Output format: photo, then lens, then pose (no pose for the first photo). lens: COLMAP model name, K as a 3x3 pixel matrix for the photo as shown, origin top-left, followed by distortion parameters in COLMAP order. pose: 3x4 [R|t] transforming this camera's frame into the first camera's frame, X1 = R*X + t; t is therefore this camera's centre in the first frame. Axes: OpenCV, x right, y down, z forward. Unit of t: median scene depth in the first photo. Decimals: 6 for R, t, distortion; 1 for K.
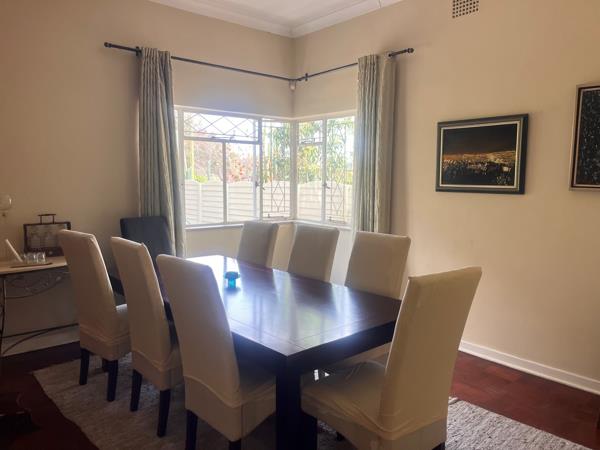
lens RADIAL K [[456.5, 0, 301.1], [0, 456.5, 226.7], [0, 0, 1]] dist [0.027360, -0.004132]
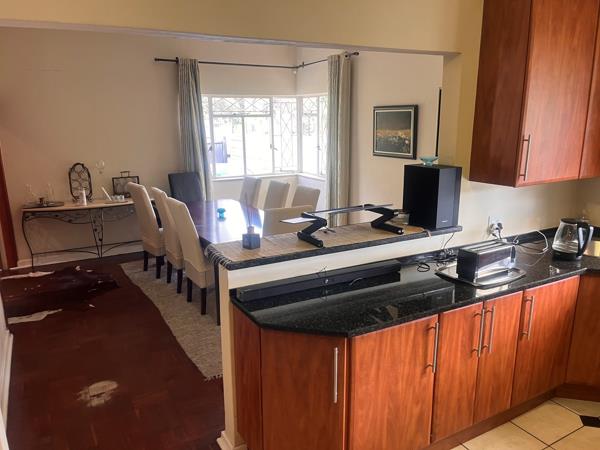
lens RADIAL K [[456.5, 0, 298.1], [0, 456.5, 225.9], [0, 0, 1]] dist [0.027360, -0.004132]
pose [[0.981908, 0.023990, -0.187832, 0.347125], [-0.001527, 0.992913, 0.118830, -0.029303], [0.189352, -0.116394, 0.974986, -0.469200]]
